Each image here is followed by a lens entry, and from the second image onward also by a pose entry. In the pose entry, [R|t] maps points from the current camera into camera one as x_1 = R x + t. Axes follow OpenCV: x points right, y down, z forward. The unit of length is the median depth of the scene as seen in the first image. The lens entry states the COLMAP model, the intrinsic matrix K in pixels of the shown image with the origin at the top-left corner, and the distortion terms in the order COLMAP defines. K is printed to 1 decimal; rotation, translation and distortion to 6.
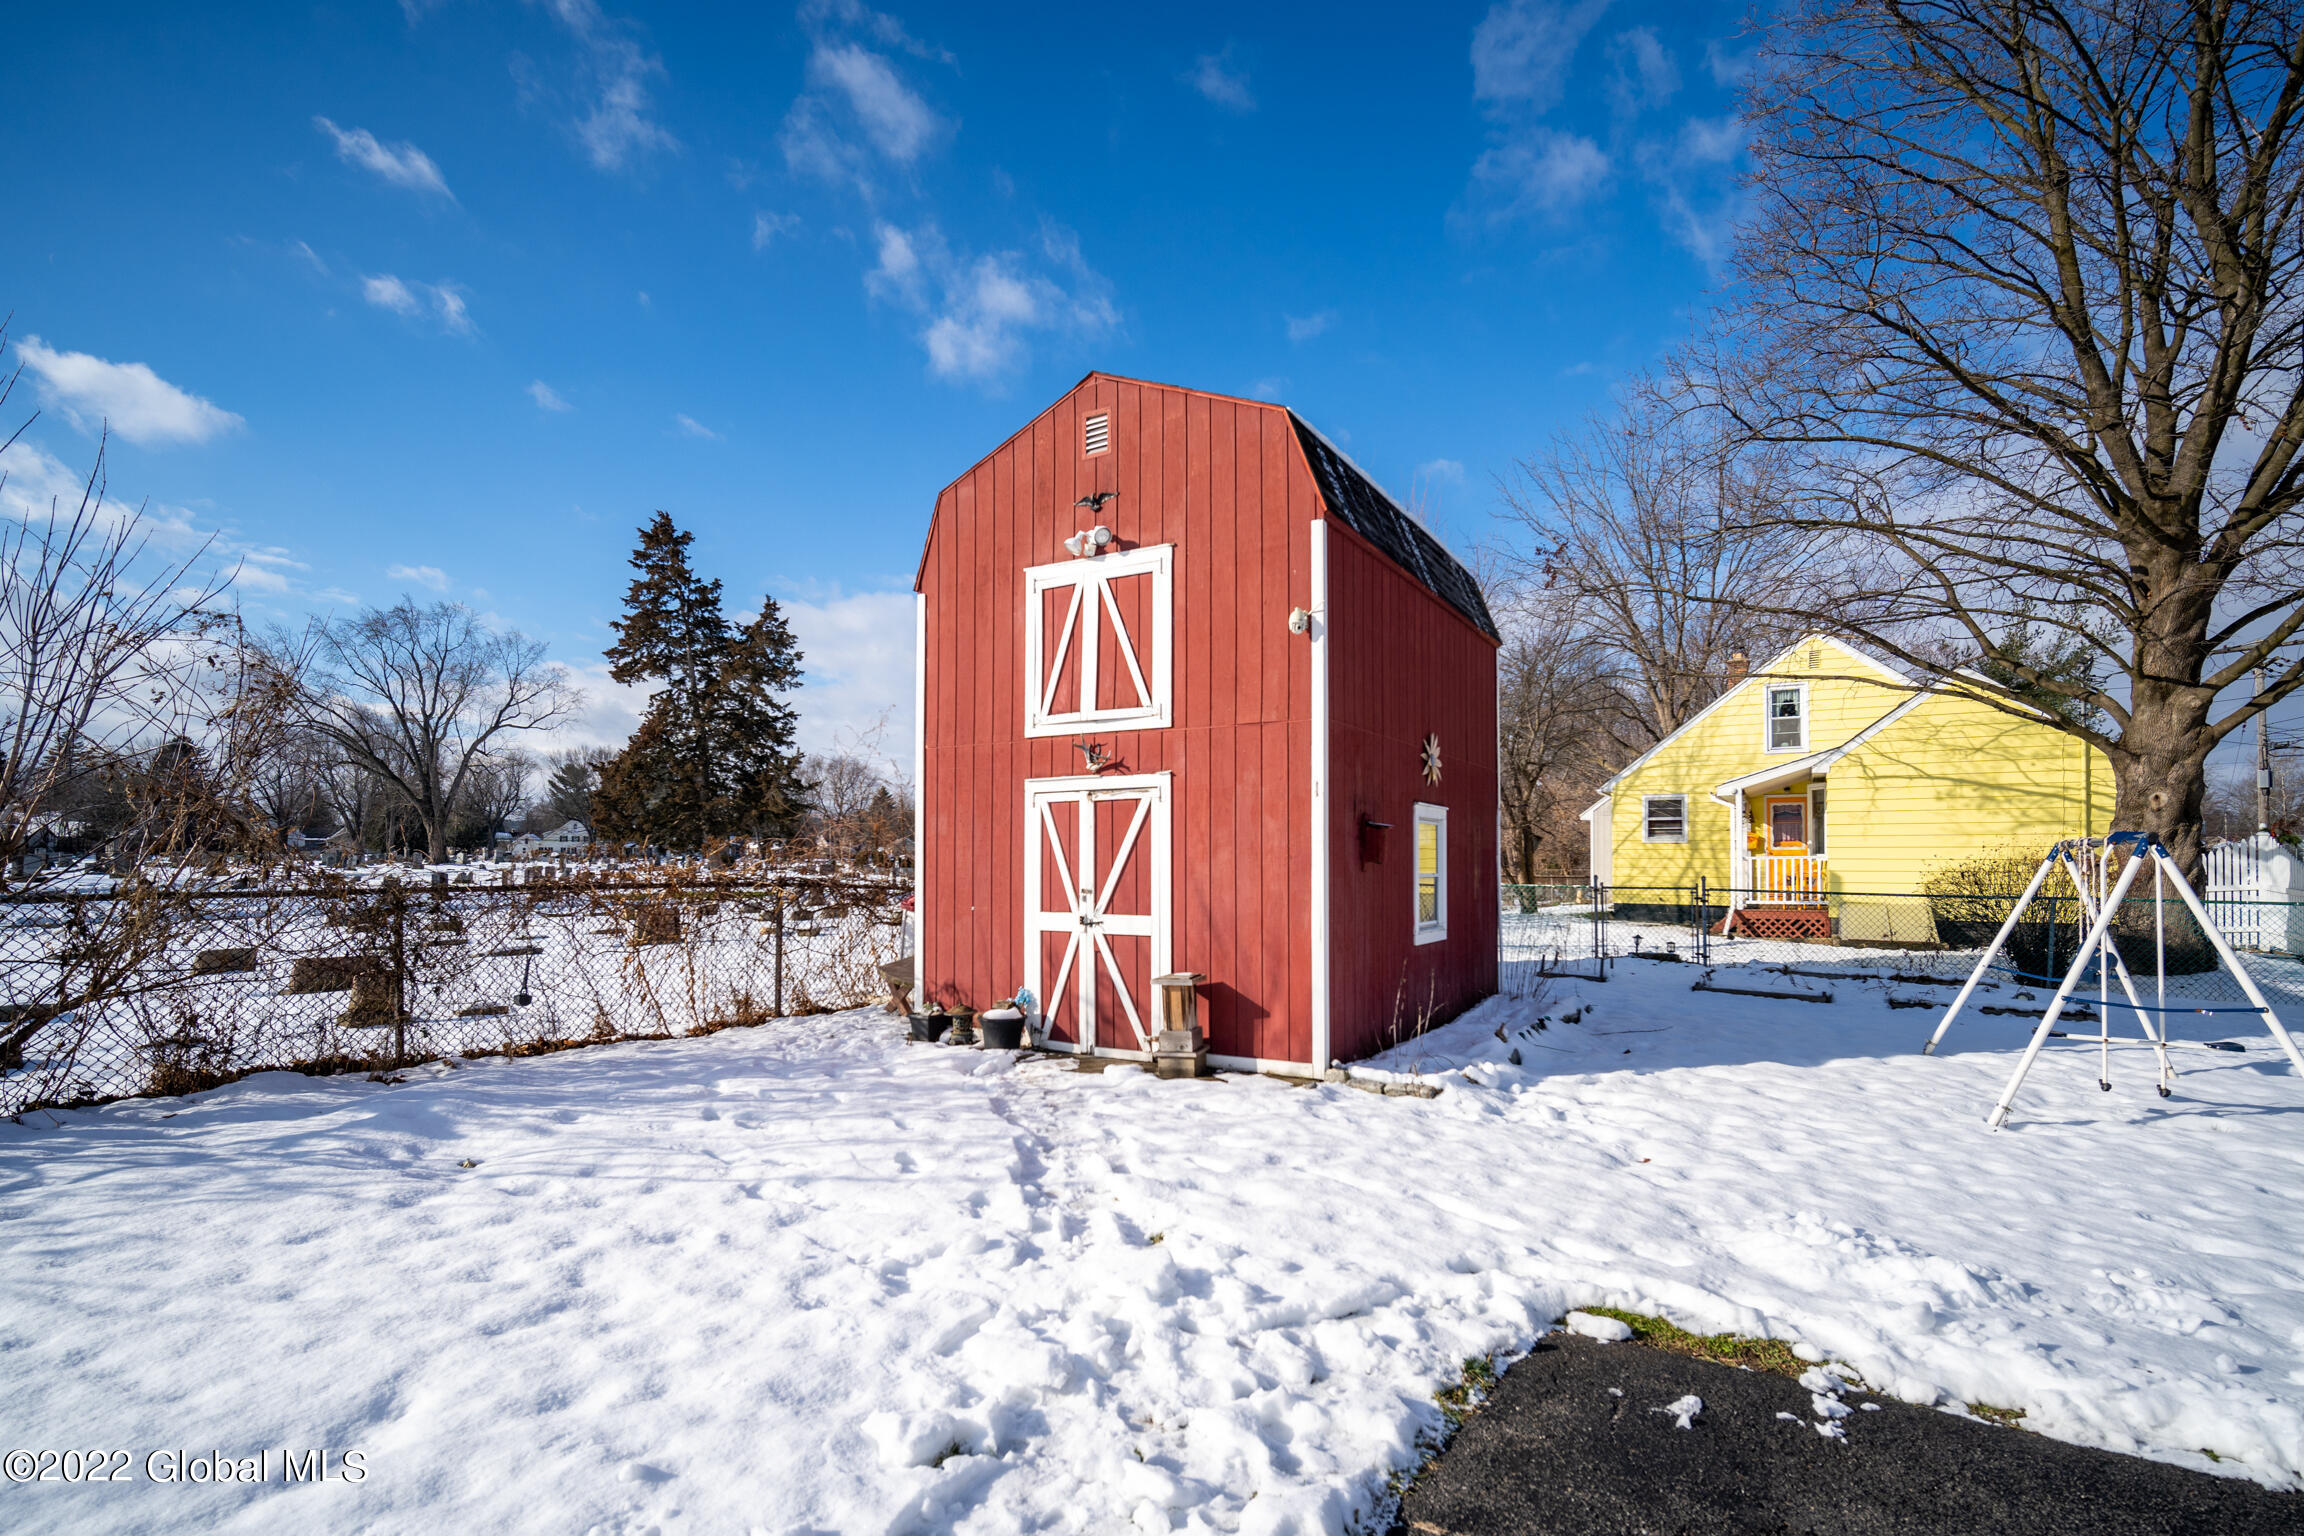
lens RADIAL K [[1057.2, 0, 1151.0], [0, 1057.2, 825.2], [0, 0, 1]] dist [-0.000910, -0.000556]
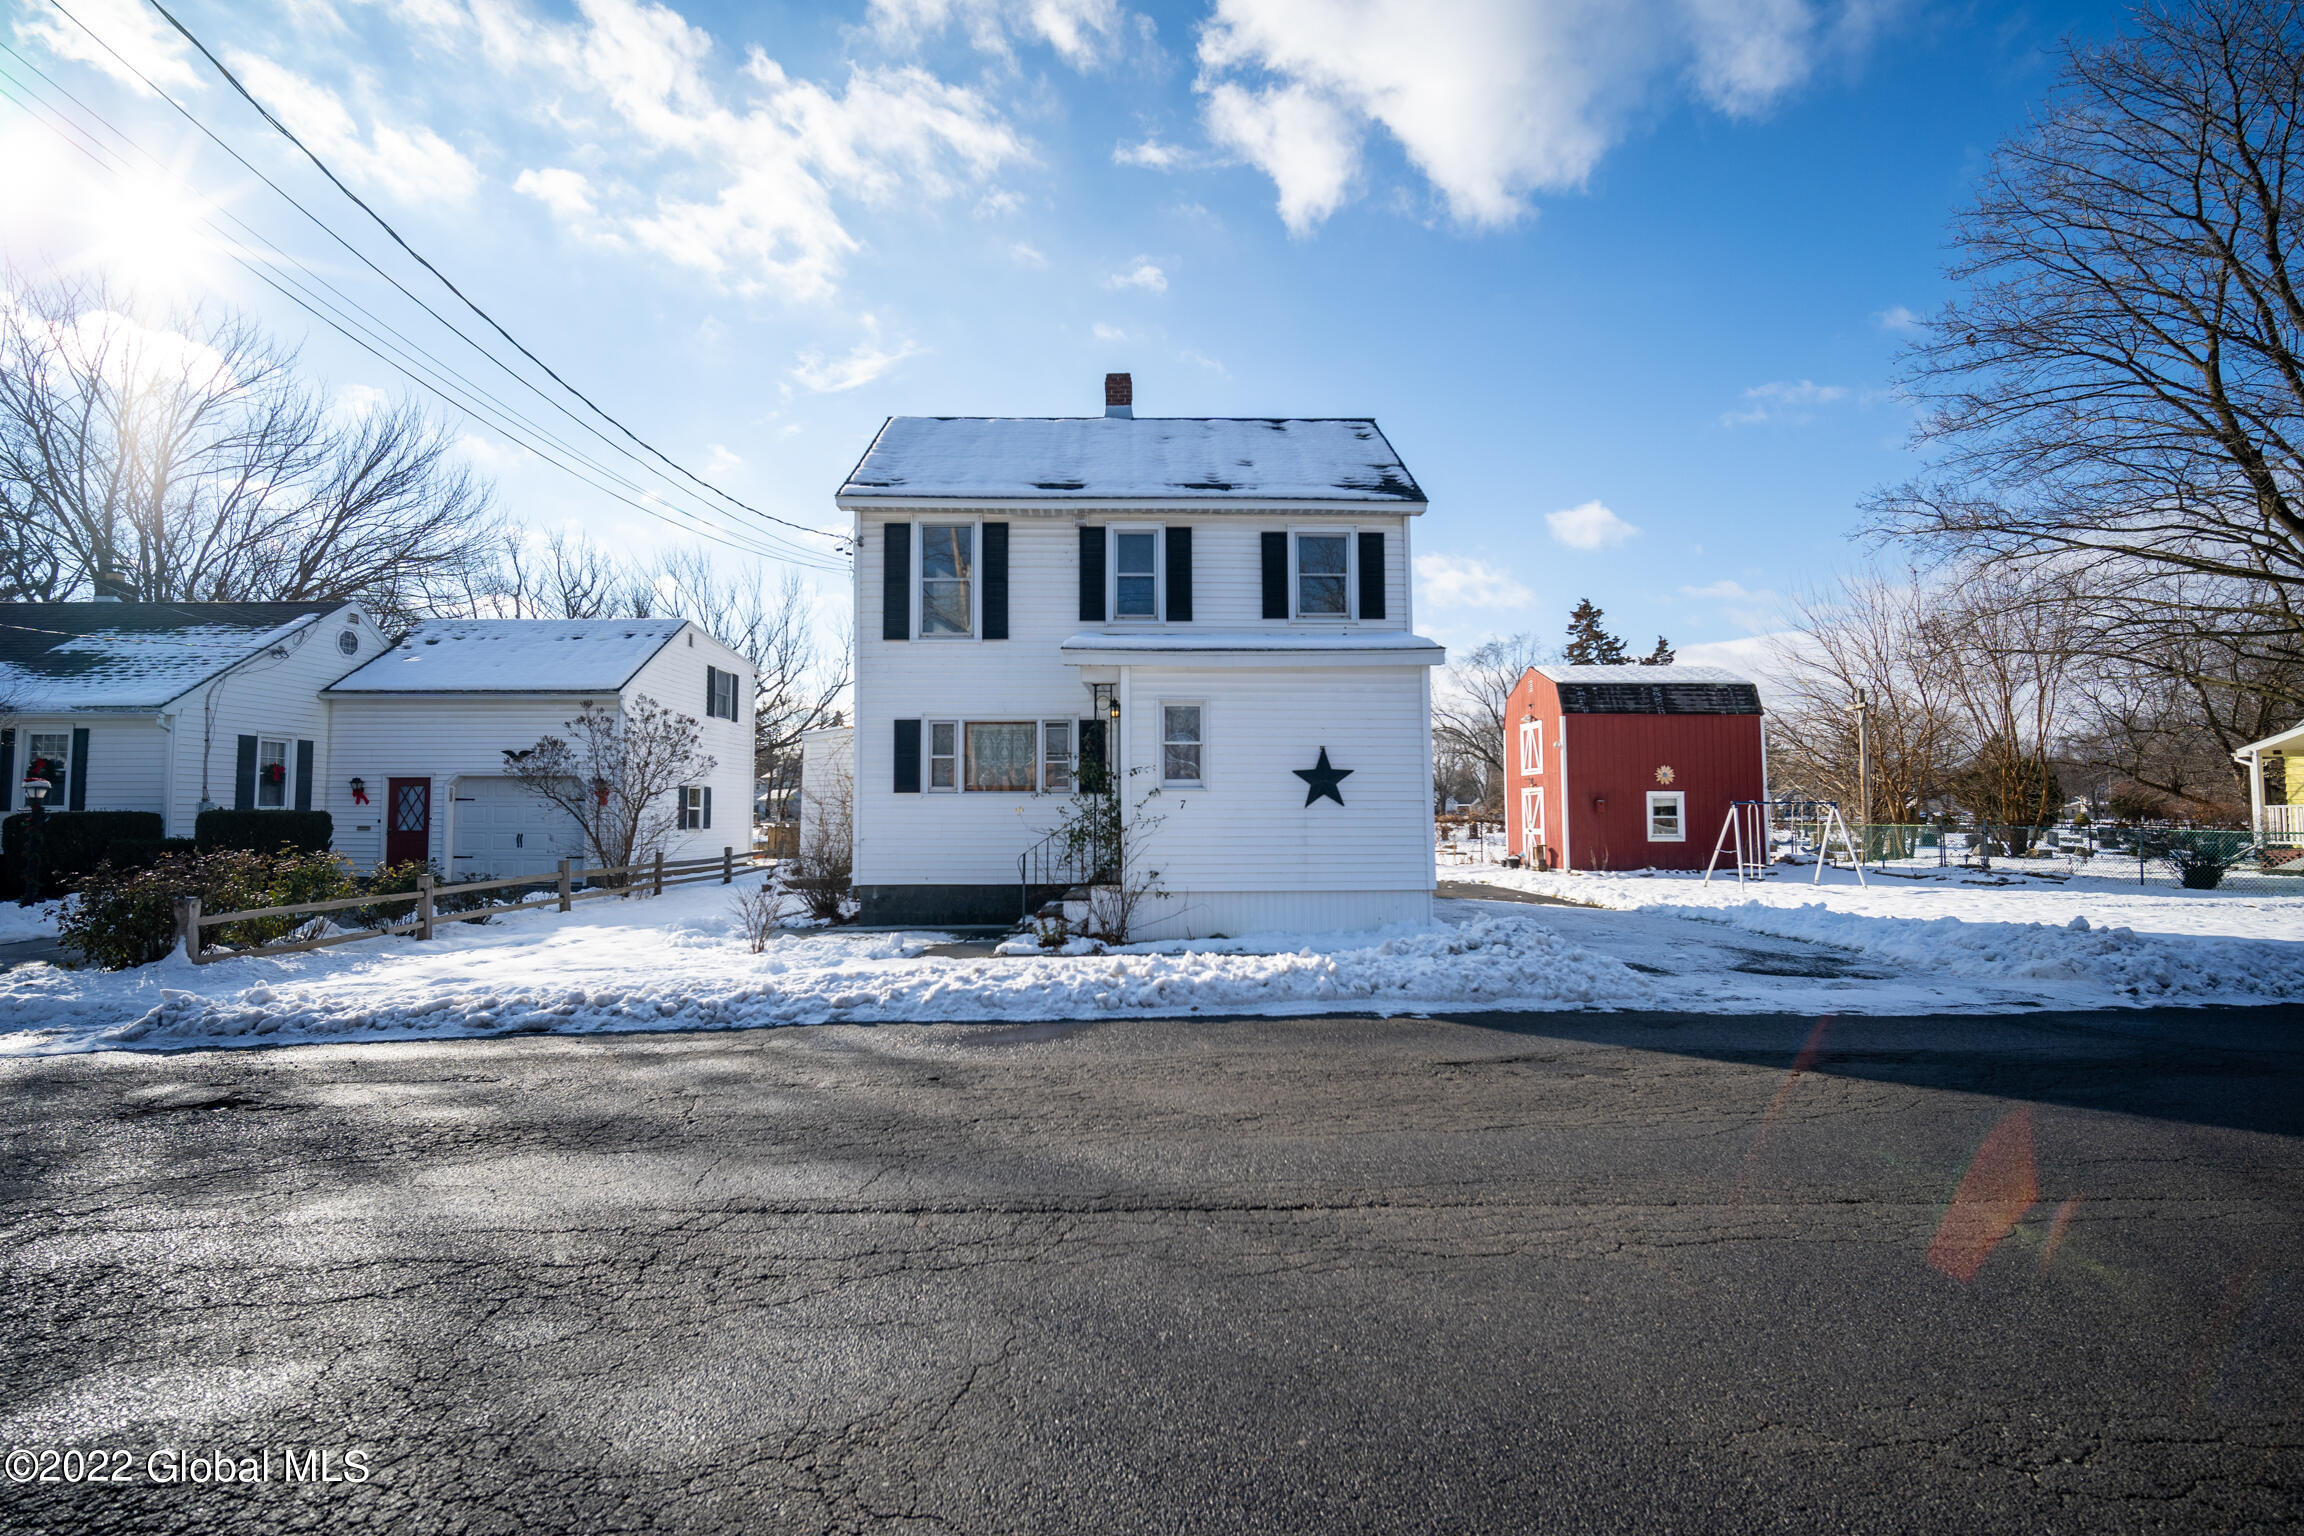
lens RADIAL K [[1016.0, 0, 1153.2], [0, 1016.0, 757.4], [0, 0, 1]] dist [-0.016933, 0.005845]
pose [[0.559784, -0.058780, -0.826551, 0.424294], [0.035474, 0.998266, -0.046967, -0.007472], [0.827879, -0.003029, 0.560899, -0.396092]]
